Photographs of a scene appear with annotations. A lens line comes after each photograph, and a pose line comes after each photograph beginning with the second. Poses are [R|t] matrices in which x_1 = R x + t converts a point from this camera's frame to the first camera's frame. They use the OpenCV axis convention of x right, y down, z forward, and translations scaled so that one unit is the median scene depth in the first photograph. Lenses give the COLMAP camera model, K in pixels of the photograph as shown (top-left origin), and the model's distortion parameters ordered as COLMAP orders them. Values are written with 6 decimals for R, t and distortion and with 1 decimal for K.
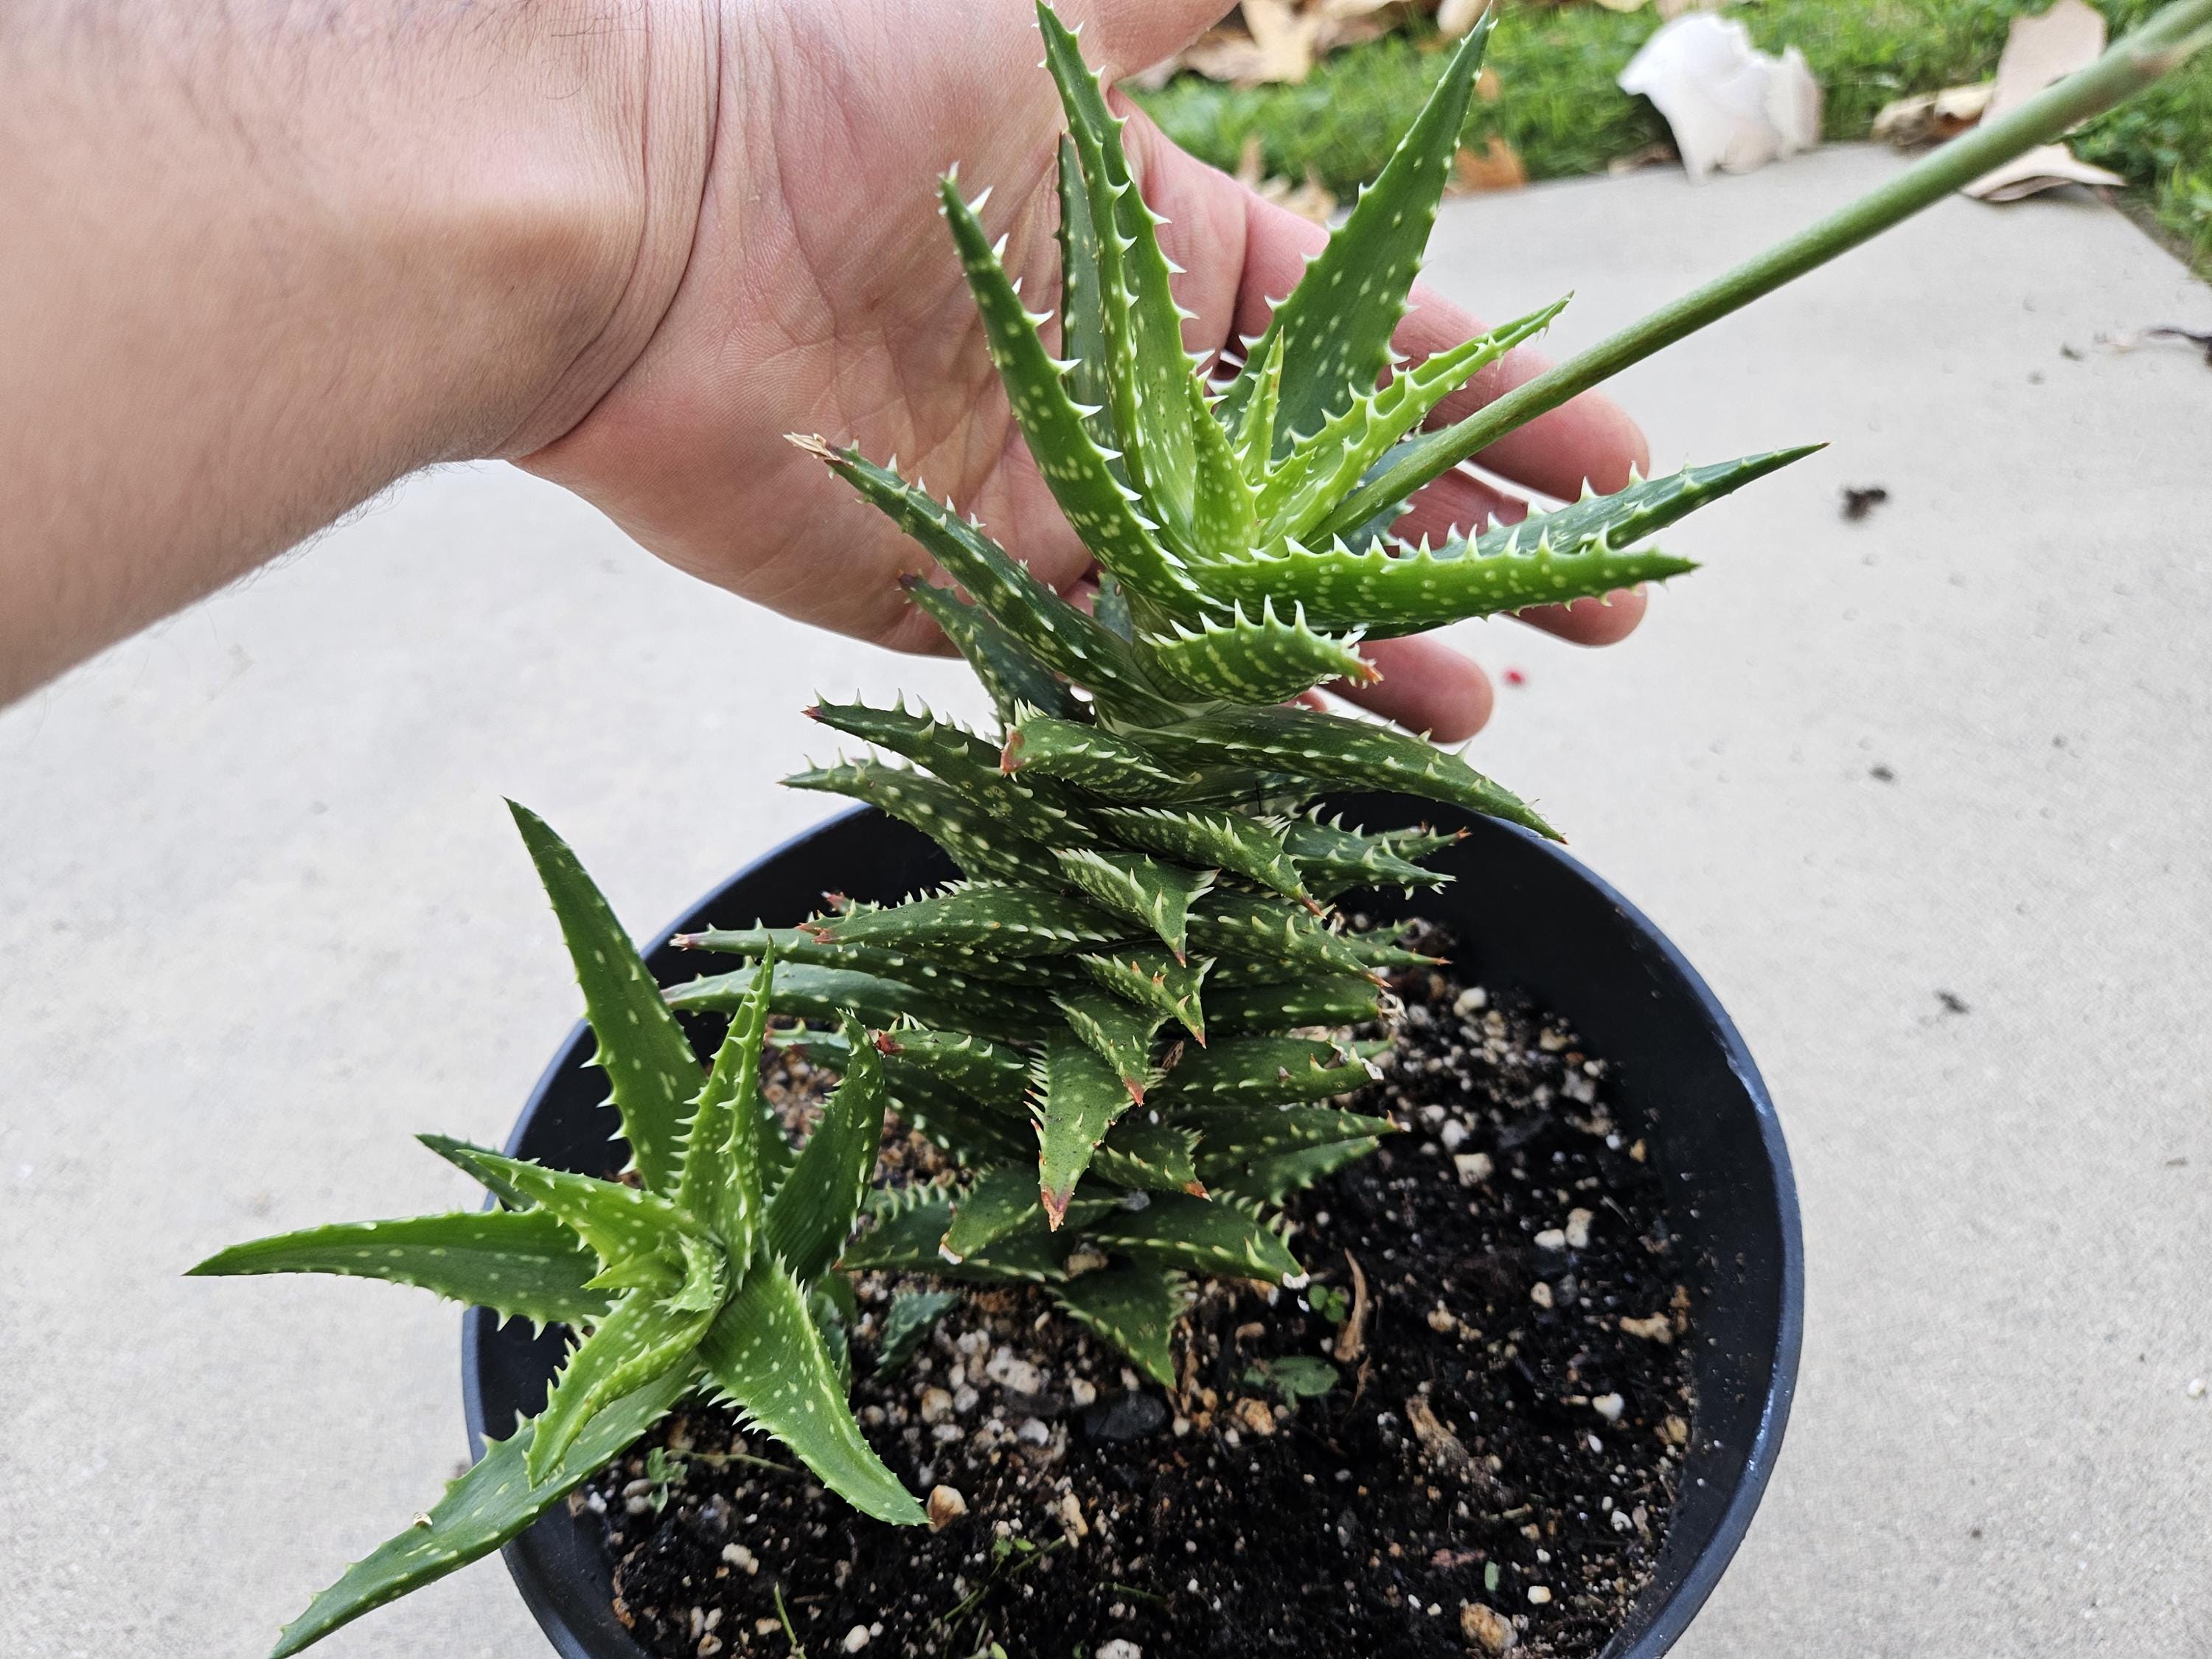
lens RADIAL K [[1819.2, 0, 1106.0], [0, 1819.2, 829.5], [0, 0, 1]] dist [0.057817, -0.100523]
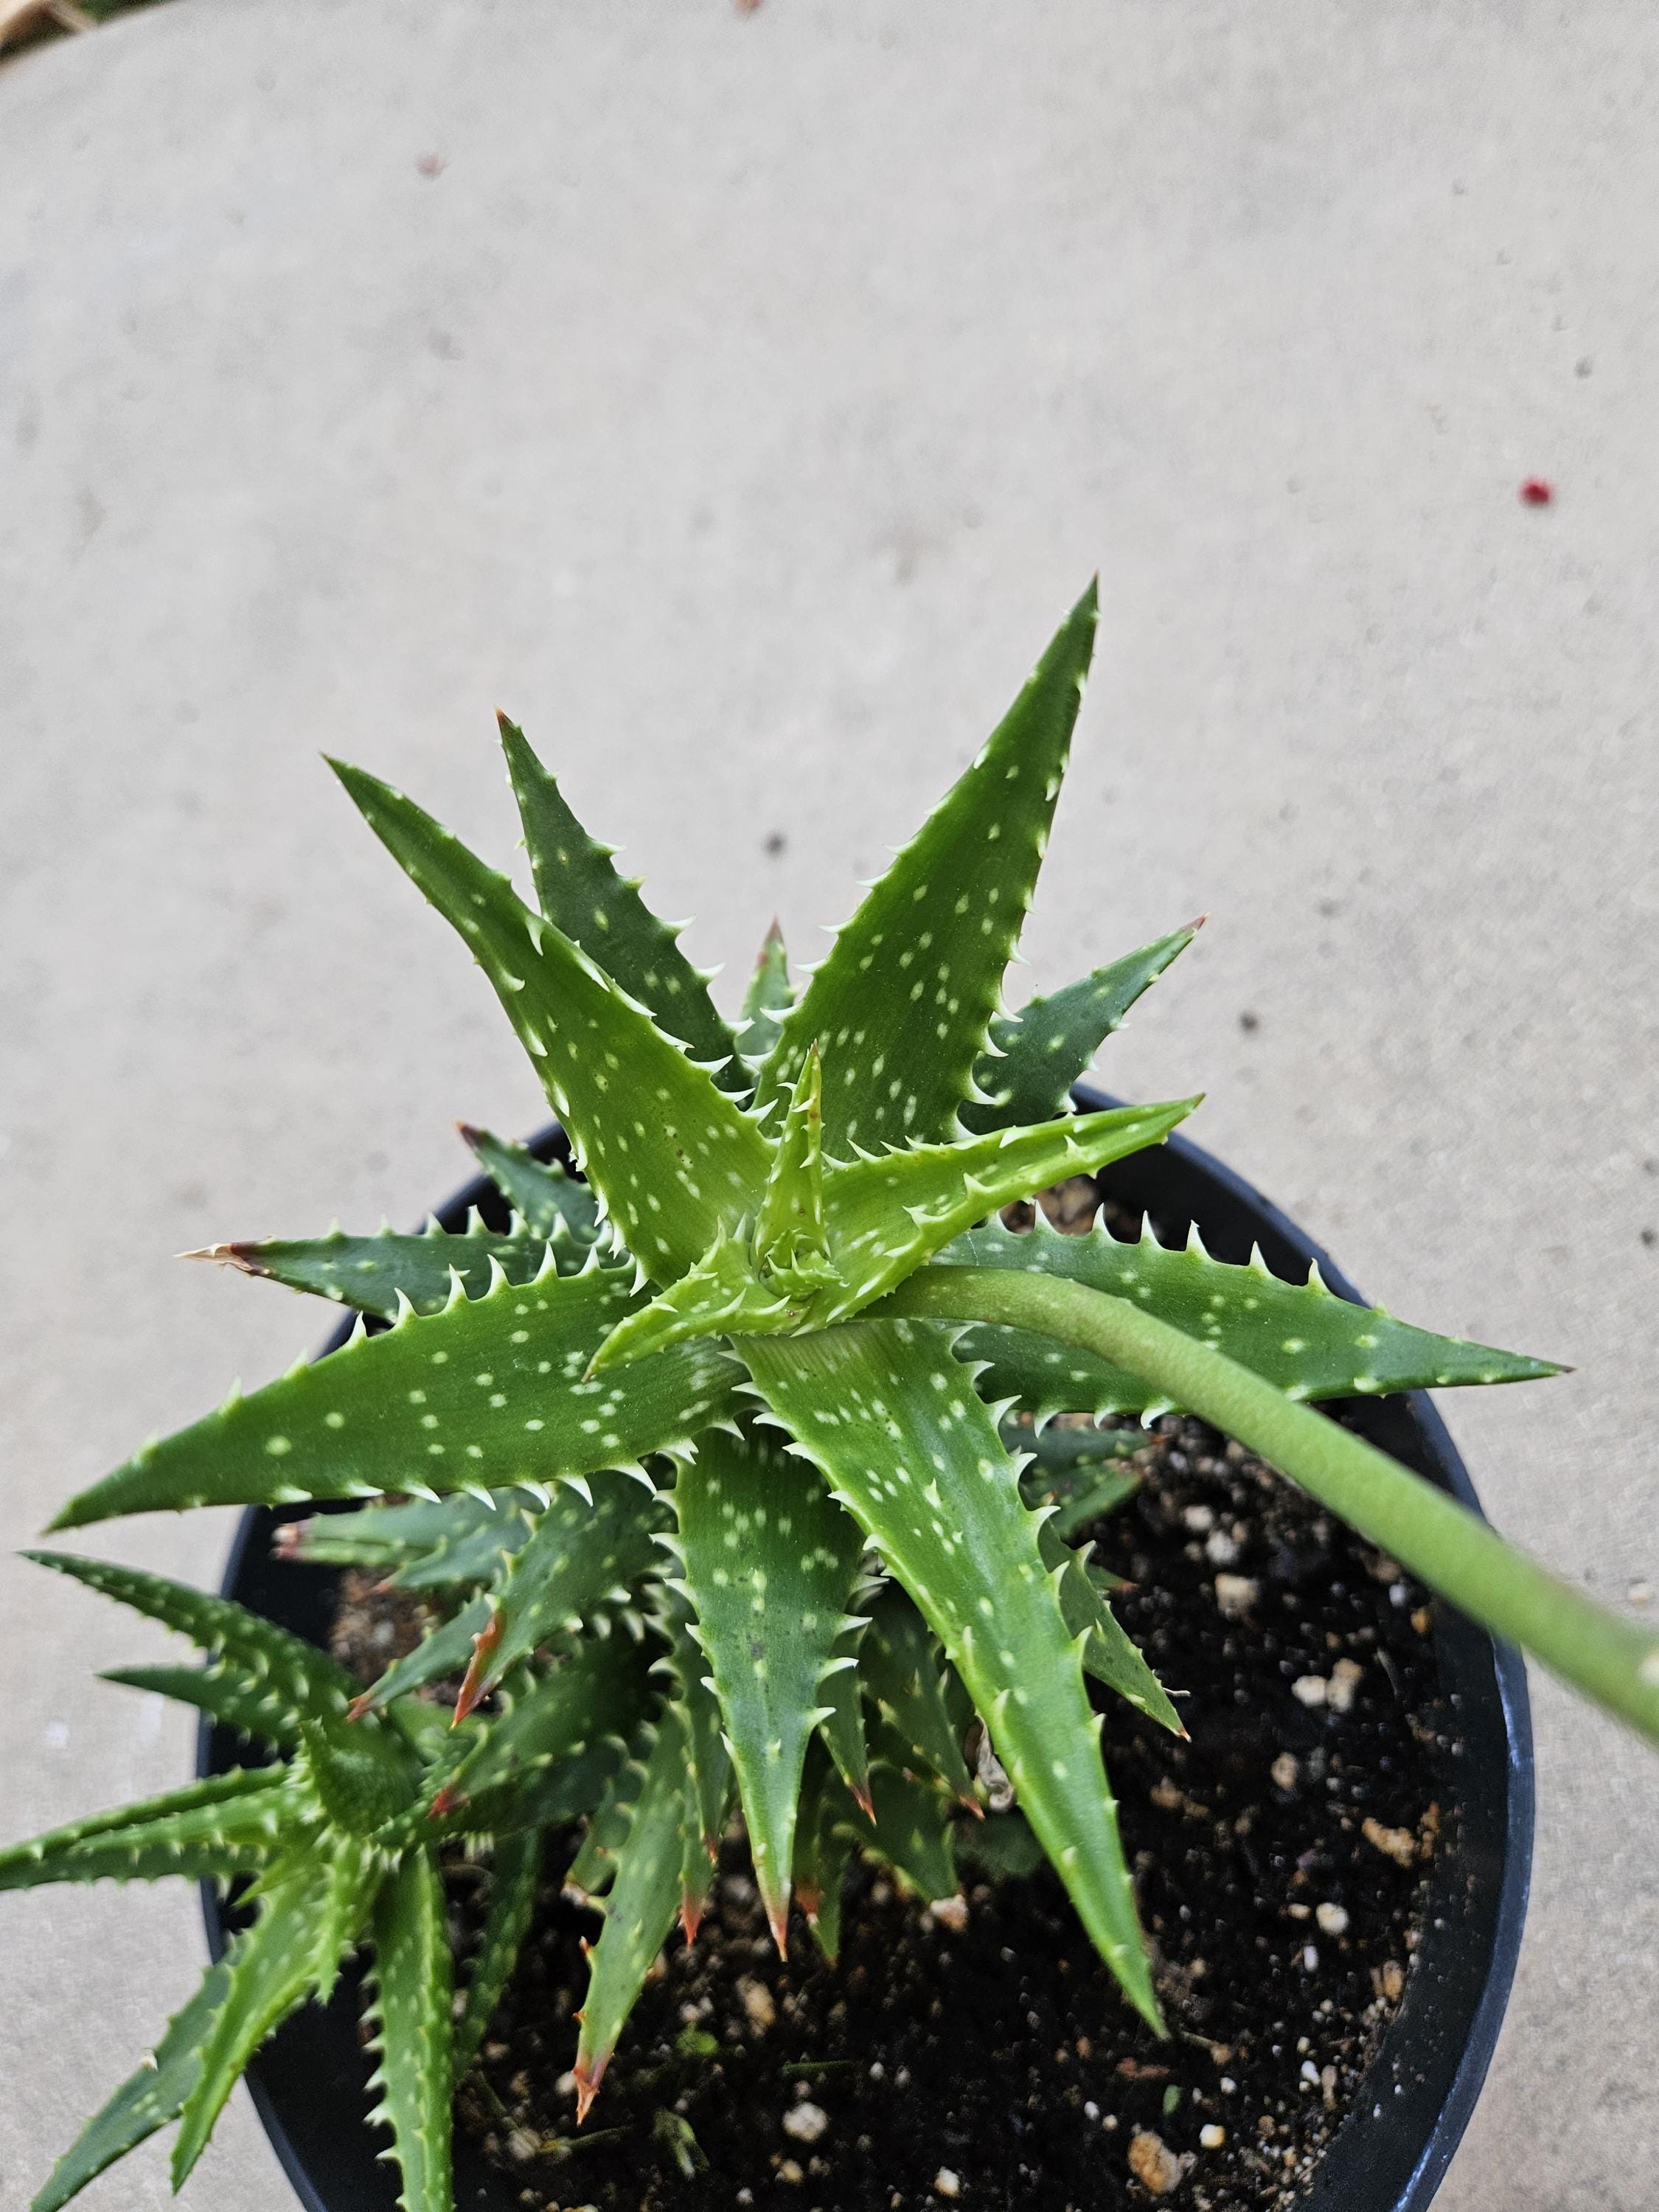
lens RADIAL K [[1819.2, 0, 829.5], [0, 1819.2, 1106.0], [0, 0, 1]] dist [0.057817, -0.100523]
pose [[0.973534, 0.016758, -0.227926, 0.232049], [0.095303, 0.876688, 0.471524, -0.516204], [0.207722, -0.480767, 0.851889, 0.350453]]
